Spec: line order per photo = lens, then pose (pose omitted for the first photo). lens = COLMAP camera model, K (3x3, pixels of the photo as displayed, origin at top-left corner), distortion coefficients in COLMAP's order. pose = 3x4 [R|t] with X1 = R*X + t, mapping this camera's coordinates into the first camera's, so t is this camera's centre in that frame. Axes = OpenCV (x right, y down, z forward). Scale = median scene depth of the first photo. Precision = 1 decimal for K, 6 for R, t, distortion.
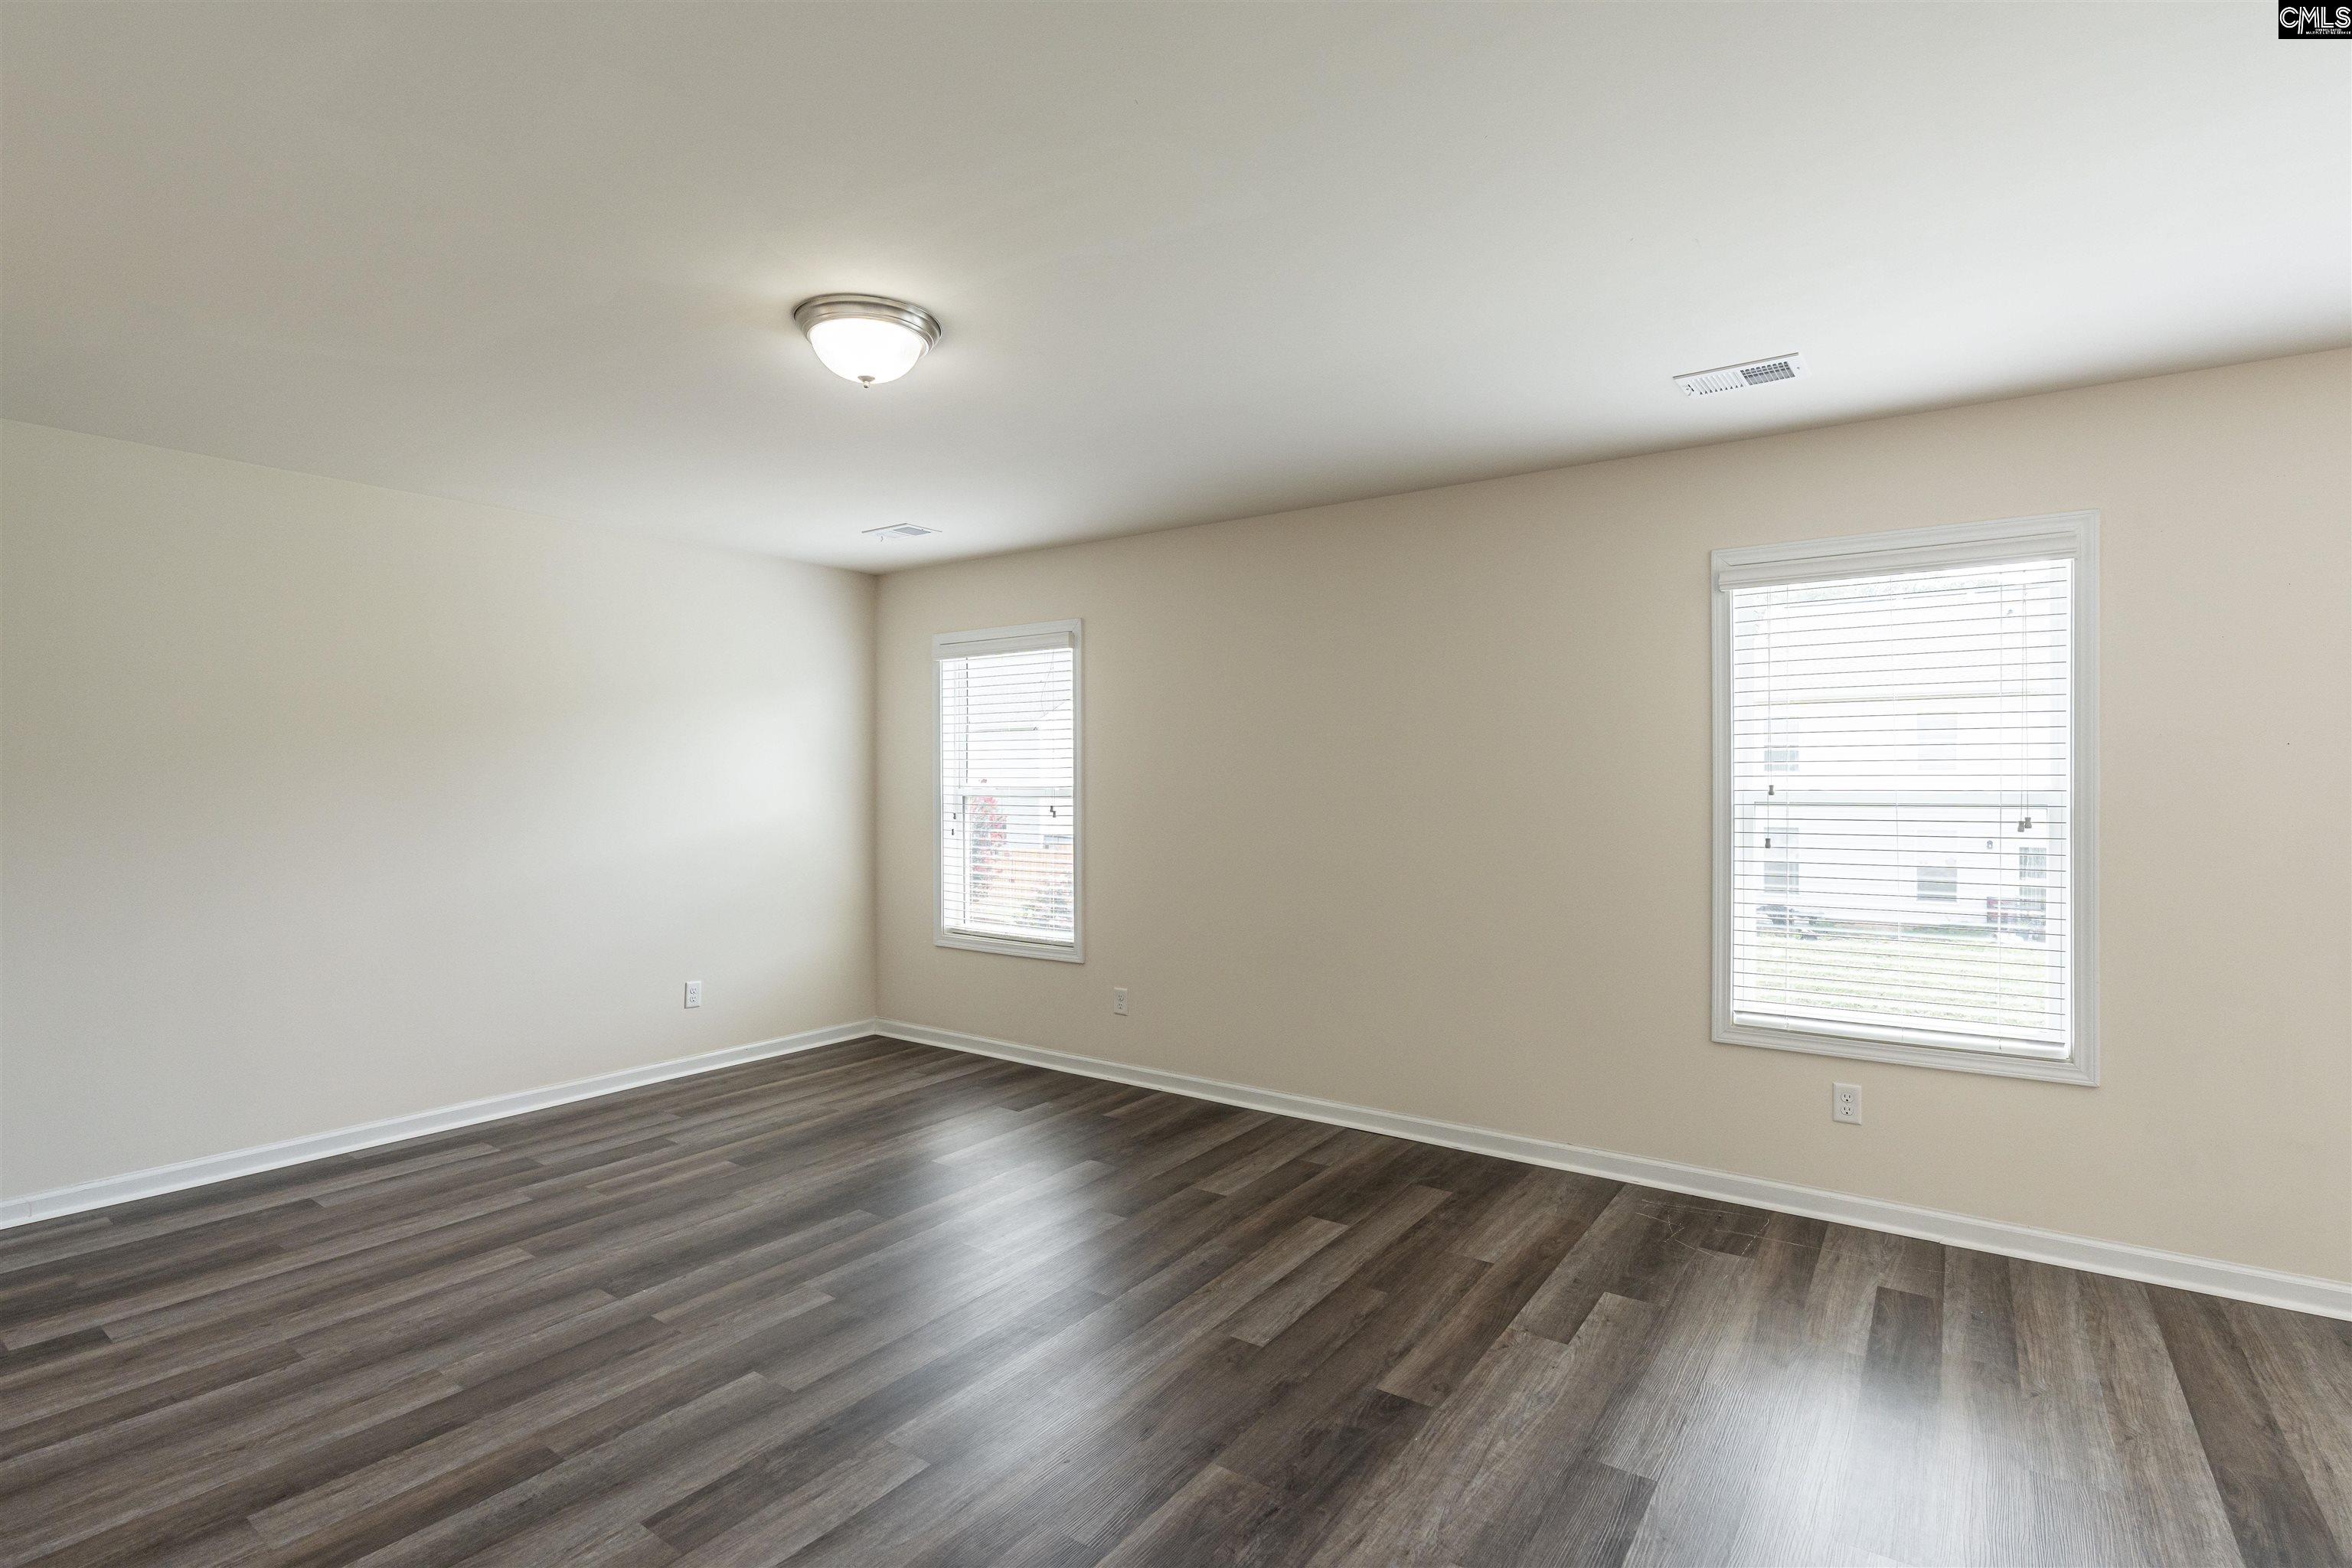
lens RADIAL K [[1117.4, 0, 1206.1], [0, 1117.4, 783.4], [0, 0, 1]] dist [-0.023958, 0.001236]
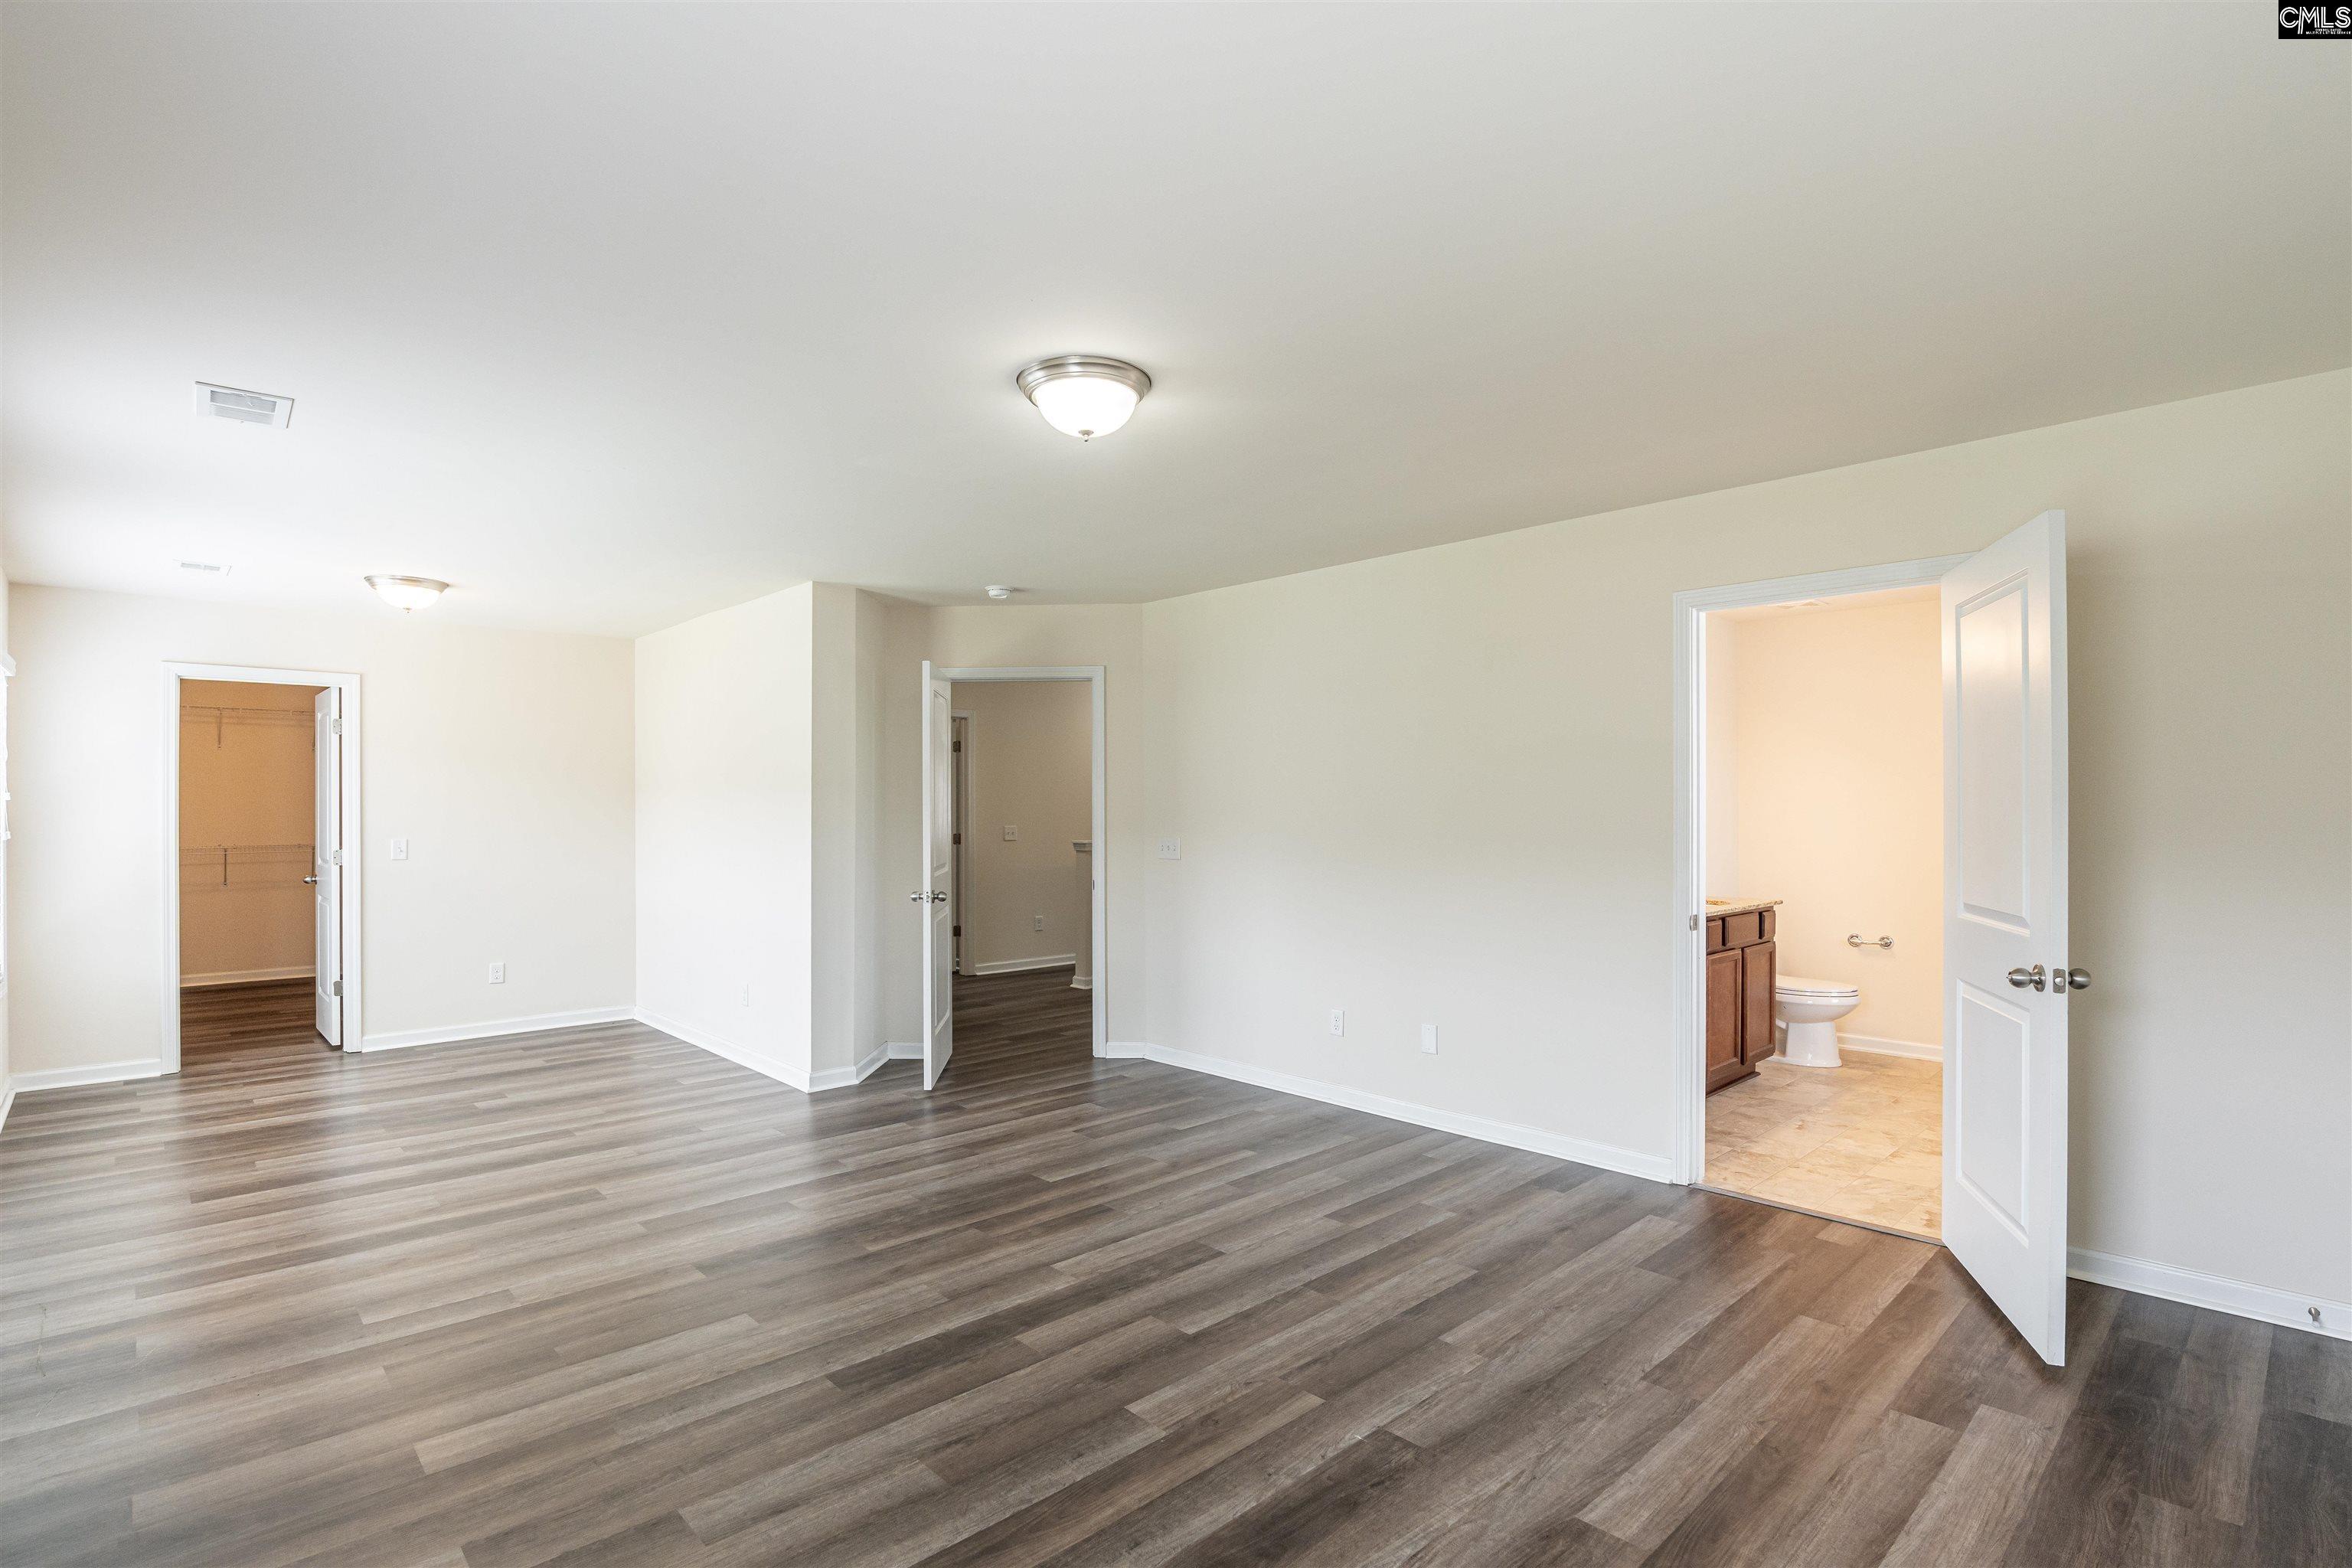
lens RADIAL K [[1100.4, 0, 1180.8], [0, 1100.4, 799.1], [0, 0, 1]] dist [-0.021286, 0.001176]
pose [[-0.975527, 0.004142, 0.219840, -0.621380], [0.002922, 0.999978, -0.005872, 0.007293], [-0.219859, -0.005086, -0.975518, 2.000419]]
